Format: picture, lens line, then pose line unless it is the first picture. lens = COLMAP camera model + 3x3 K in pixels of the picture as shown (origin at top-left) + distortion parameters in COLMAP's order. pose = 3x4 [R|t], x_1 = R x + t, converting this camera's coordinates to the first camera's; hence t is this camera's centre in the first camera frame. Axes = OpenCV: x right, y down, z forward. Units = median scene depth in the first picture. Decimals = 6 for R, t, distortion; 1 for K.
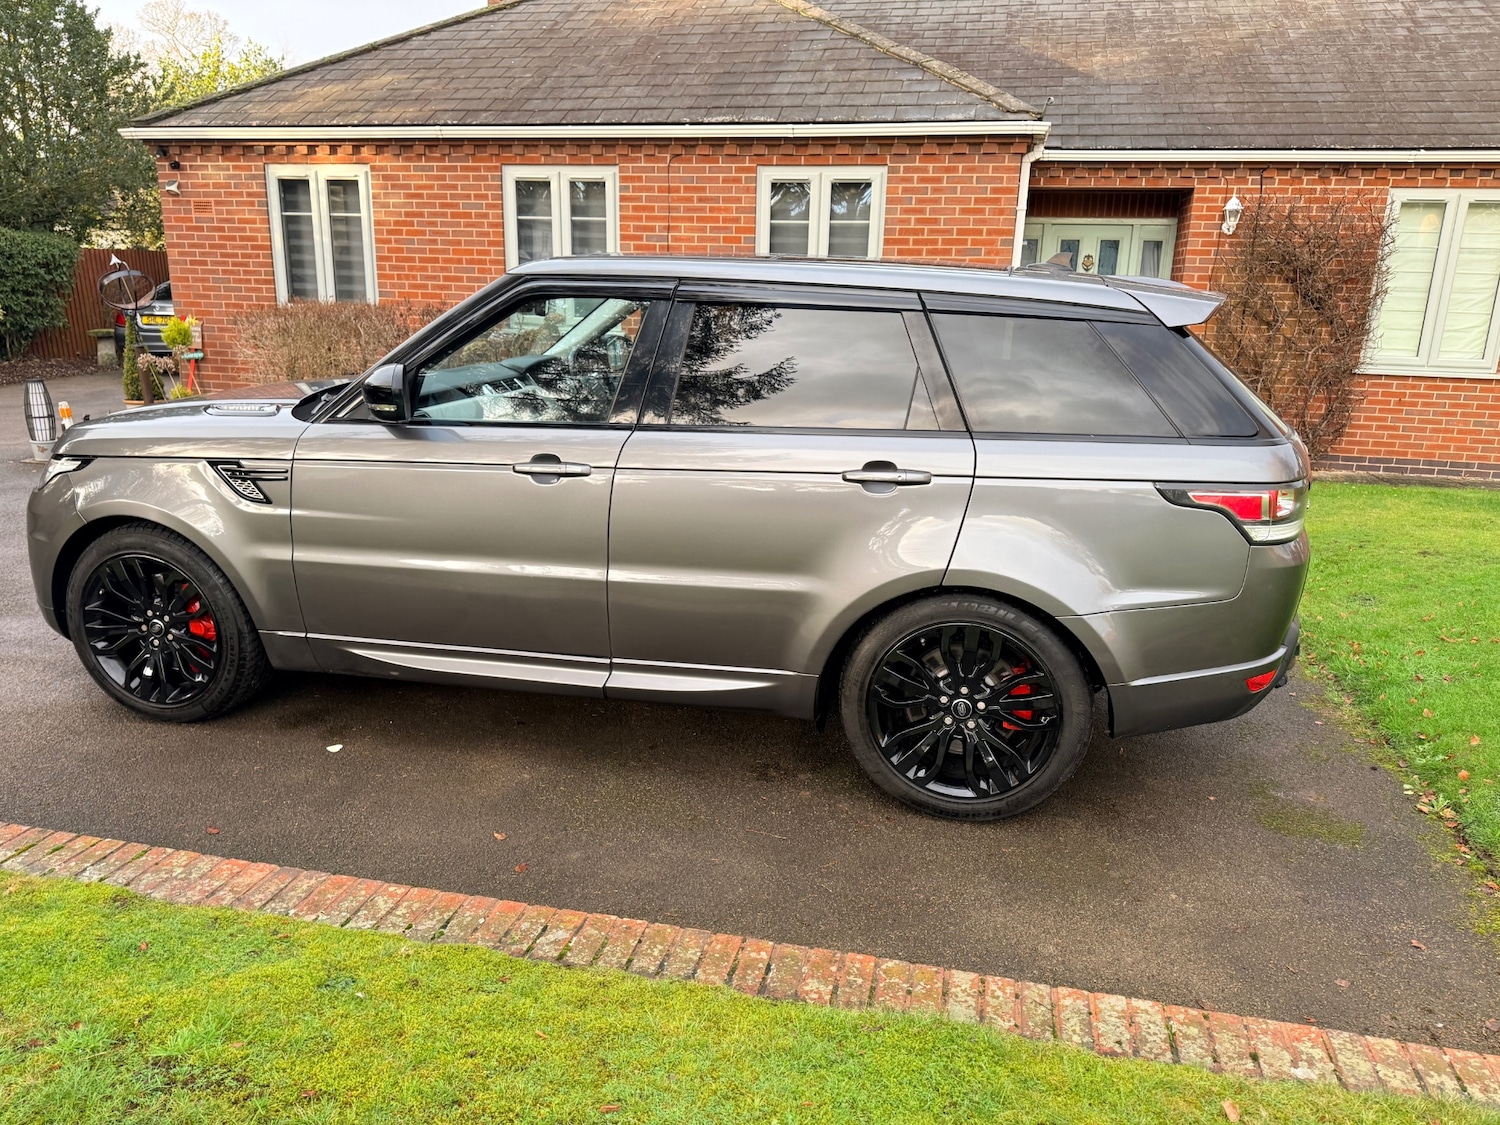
lens RADIAL K [[1074.9, 0, 750.0], [0, 1074.9, 562.5], [0, 0, 1]] dist [0.052517, -0.067093]
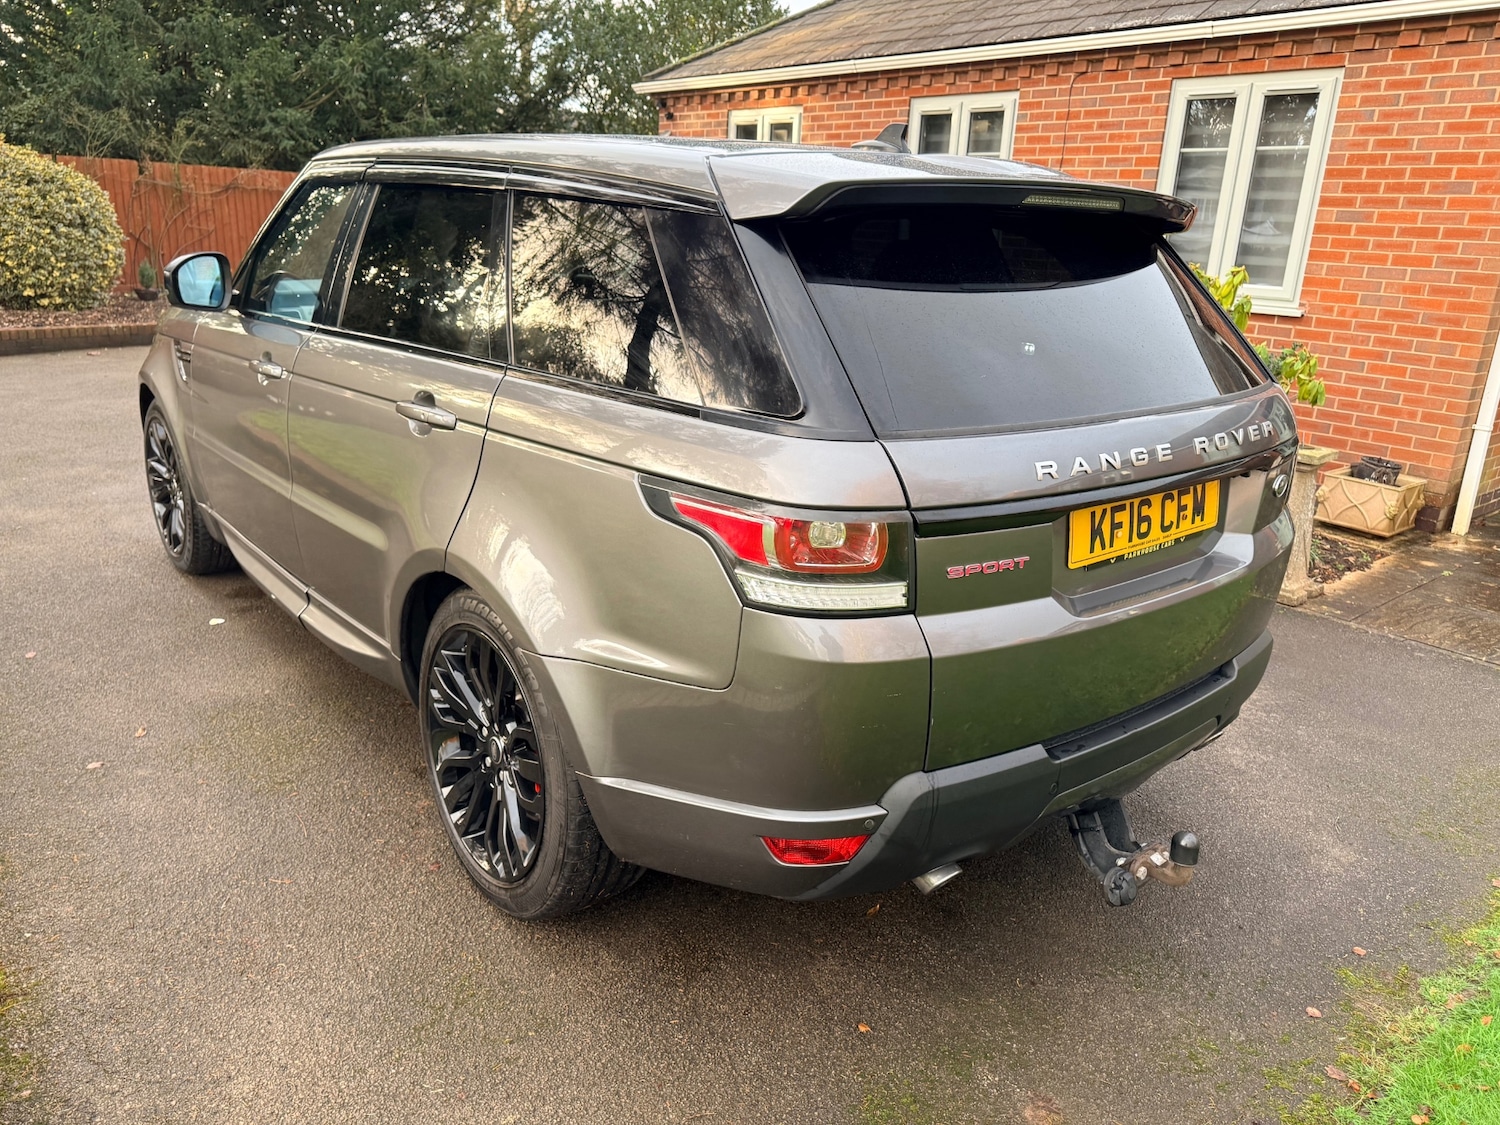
lens RADIAL K [[1081.5, 0, 750.9], [0, 1081.5, 559.6], [0, 0, 1]] dist [0.017926, -0.018478]
pose [[0.793801, 0.195309, -0.575964, 0.291192], [-0.184443, 0.979741, 0.078029, -0.031132], [0.579535, 0.044293, 0.813742, 0.200750]]
